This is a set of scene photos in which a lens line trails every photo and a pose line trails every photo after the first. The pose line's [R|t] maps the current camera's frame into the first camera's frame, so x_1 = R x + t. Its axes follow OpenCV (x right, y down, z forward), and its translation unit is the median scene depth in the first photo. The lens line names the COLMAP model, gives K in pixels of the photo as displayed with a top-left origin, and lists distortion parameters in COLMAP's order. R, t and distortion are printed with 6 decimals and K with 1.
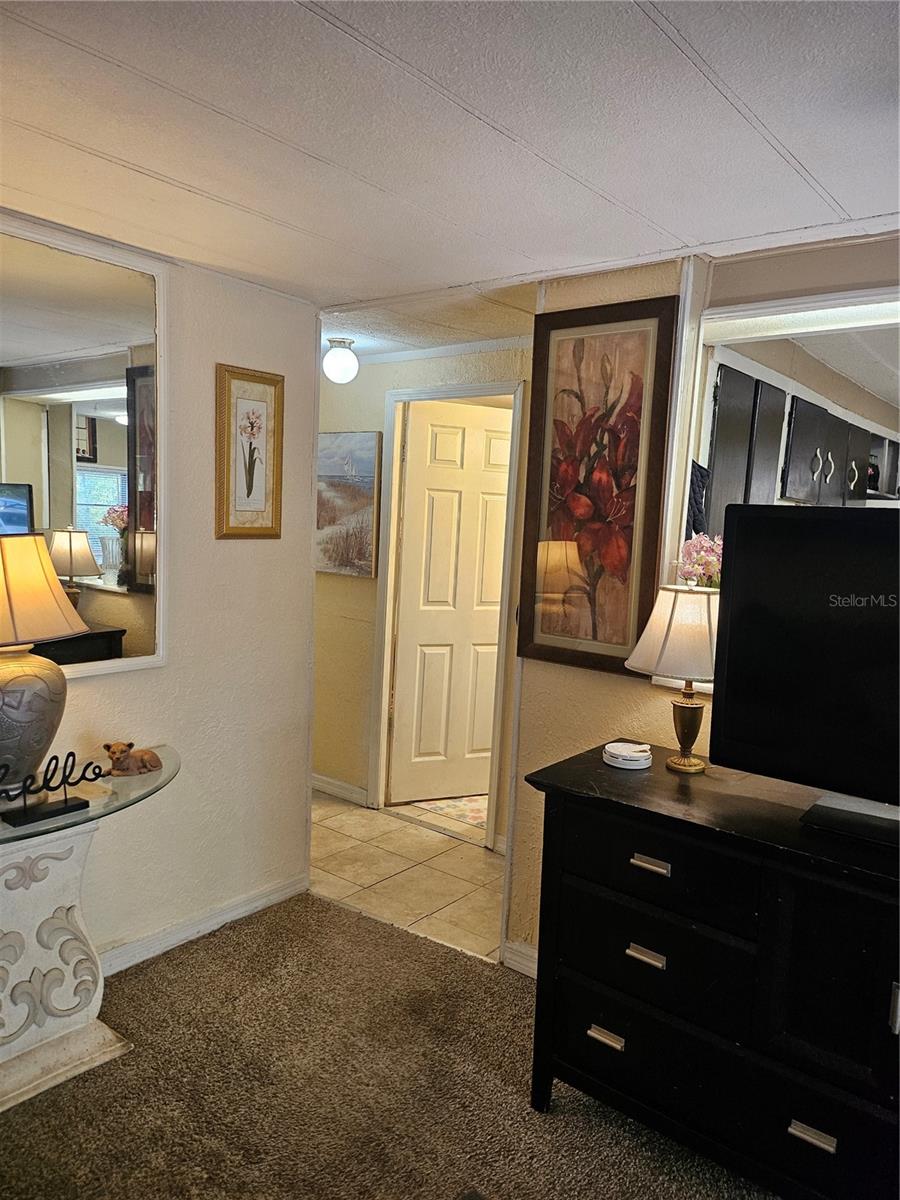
lens RADIAL K [[846.3, 0, 459.3], [0, 846.3, 593.6], [0, 0, 1]] dist [0.079108, -0.074245]
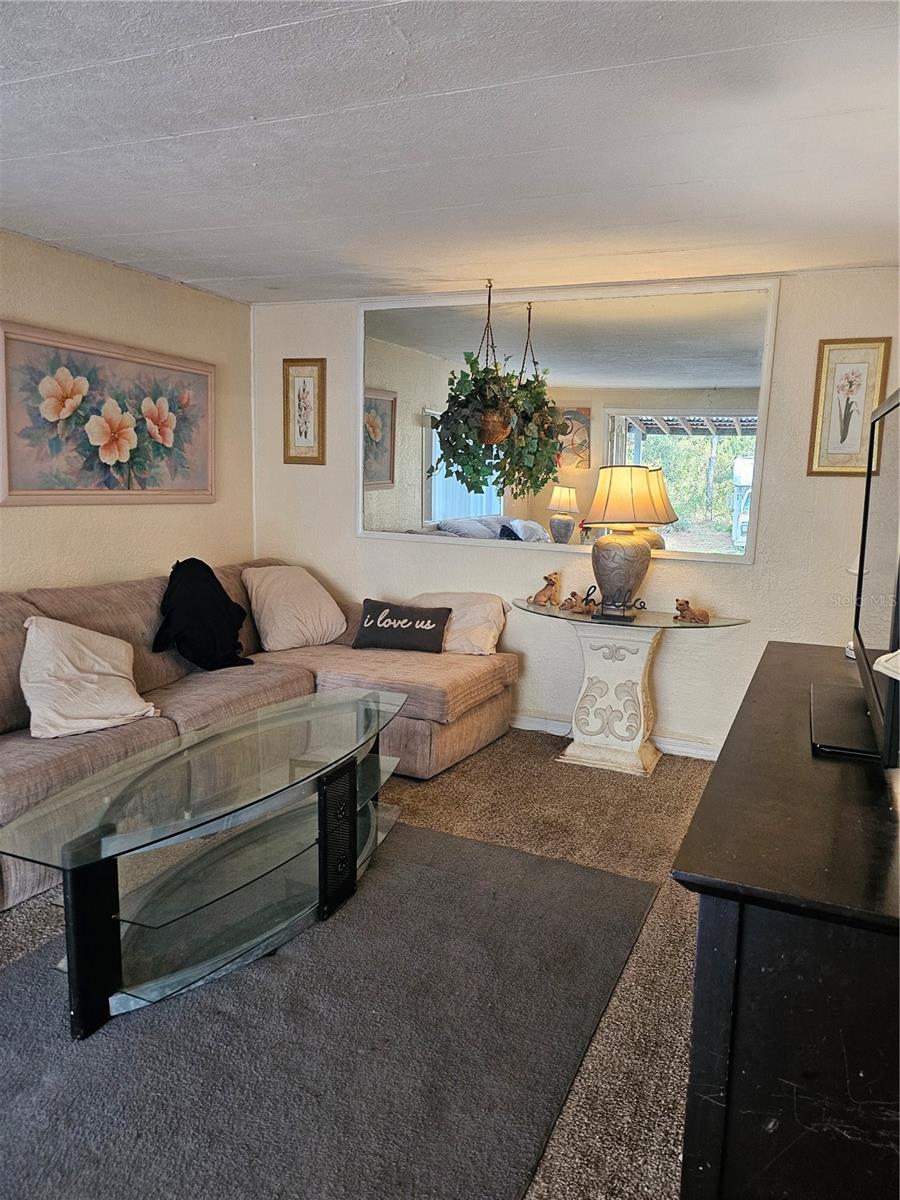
lens RADIAL K [[846.3, 0, 477.9], [0, 846.3, 605.5], [0, 0, 1]] dist [0.079108, -0.074245]
pose [[0.285658, 0.117769, -0.951068, 0.830214], [-0.119393, 0.989062, 0.086613, 0.078365], [0.950865, 0.088810, 0.296595, 0.141035]]
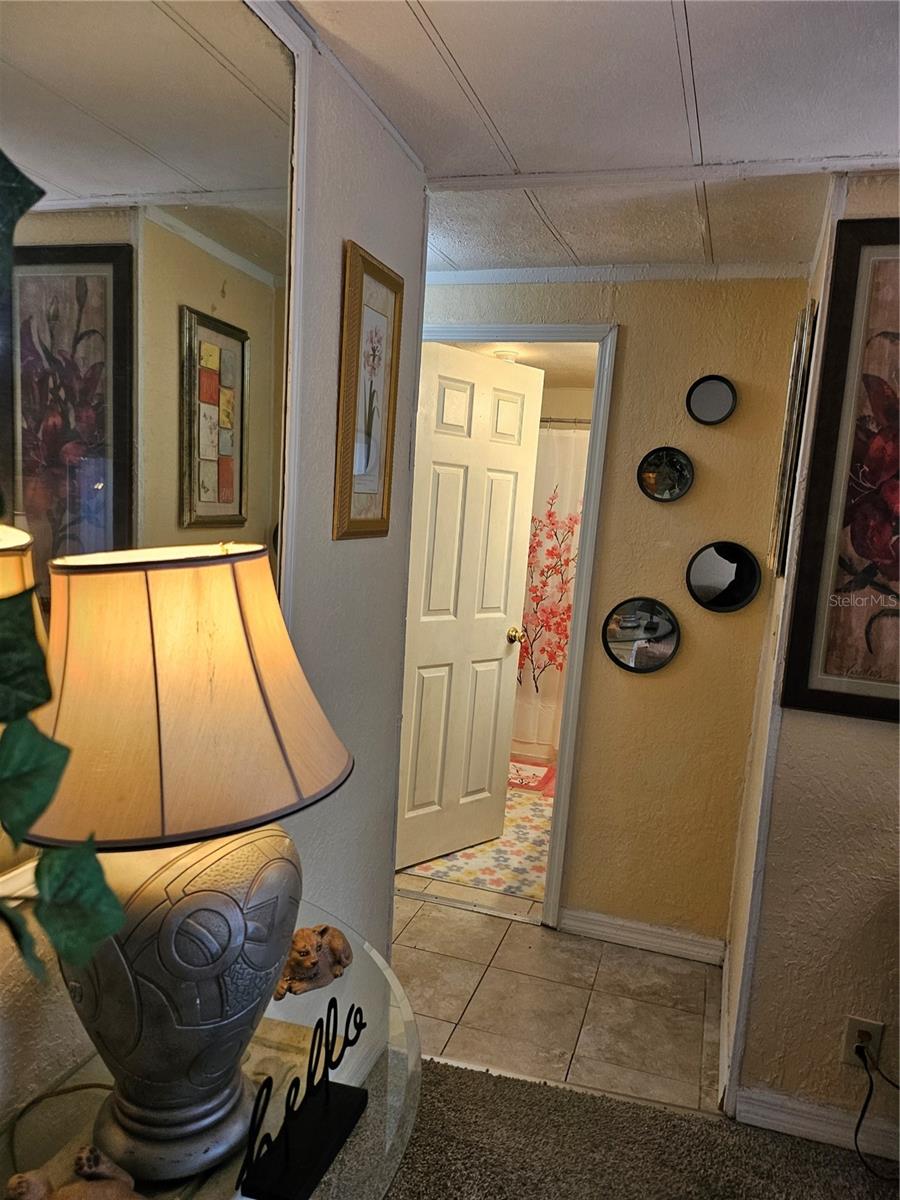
lens RADIAL K [[846.3, 0, 449.7], [0, 846.3, 608.0], [0, 0, 1]] dist [0.079108, -0.074245]
pose [[0.936940, -0.021012, 0.348857, -0.412722], [0.005108, 0.998908, 0.046447, -0.041015], [-0.349452, -0.041736, 0.936024, 0.394062]]
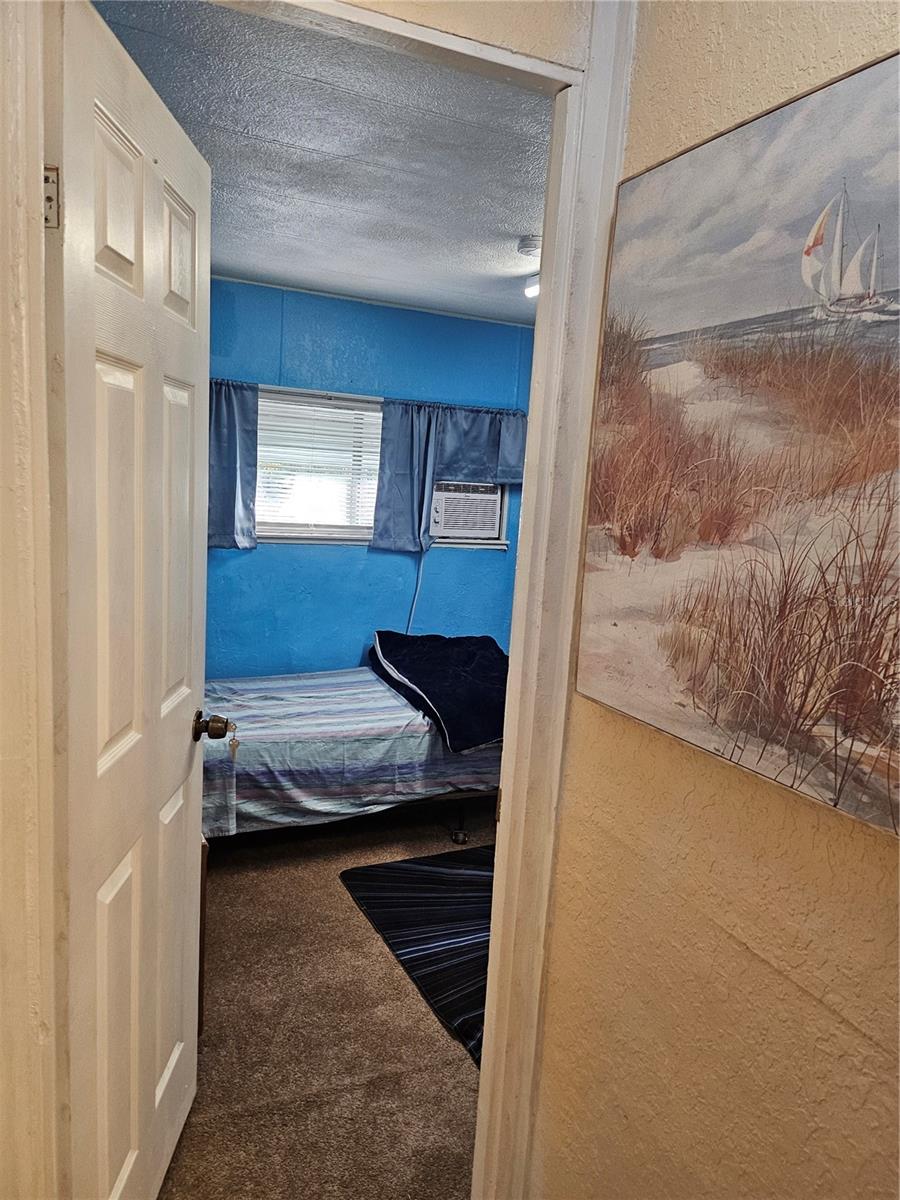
lens RADIAL K [[846.3, 0, 450.4], [0, 846.3, 602.2], [0, 0, 1]] dist [0.079108, -0.074245]
pose [[0.895768, 0.073689, -0.438372, -0.163837], [-0.064820, 0.997276, 0.035184, -0.100451], [0.439770, -0.003101, 0.898105, 1.113523]]
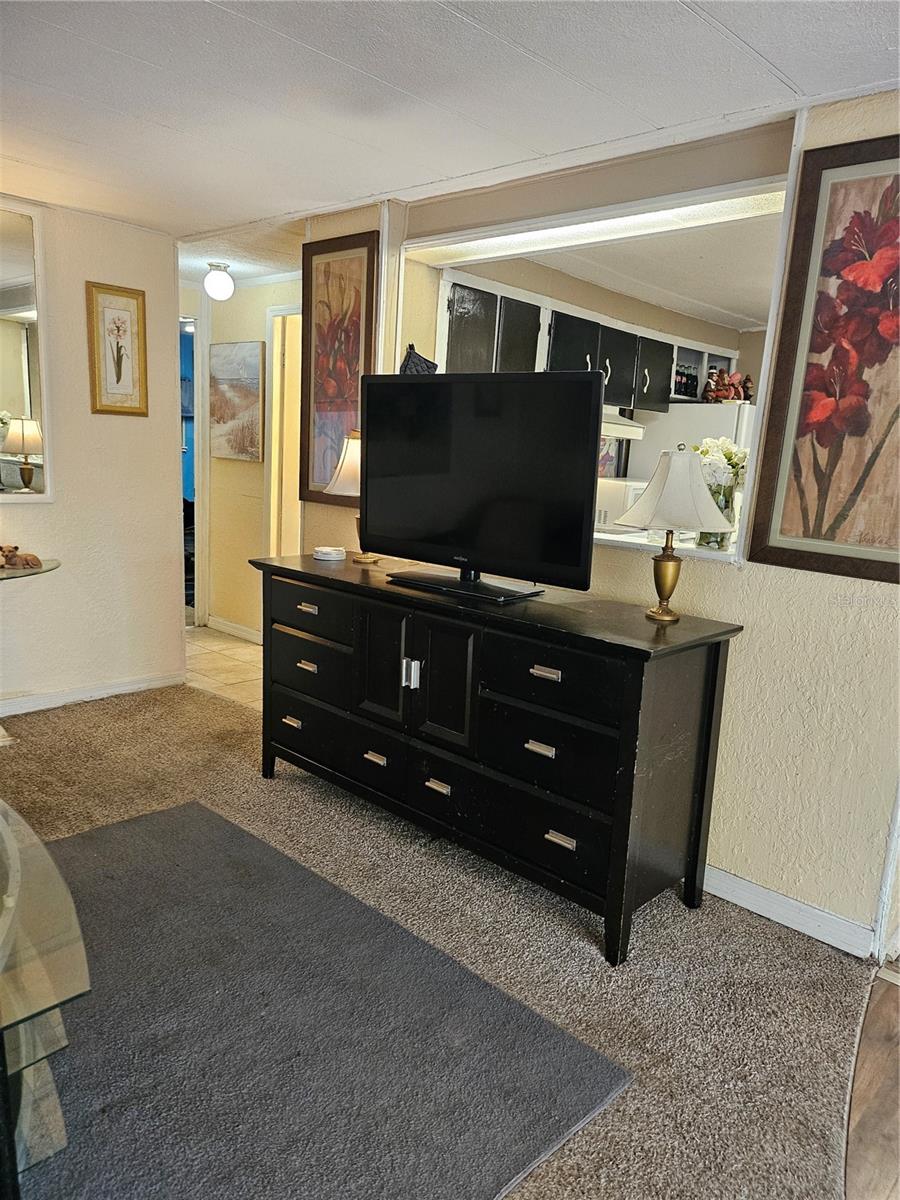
lens RADIAL K [[846.3, 0, 459.0], [0, 846.3, 605.6], [0, 0, 1]] dist [0.079108, -0.074245]
pose [[0.997288, 0.022658, -0.070018, 0.400218], [-0.016631, 0.996201, 0.085486, 0.114017], [0.071689, -0.084089, 0.993876, -0.351217]]
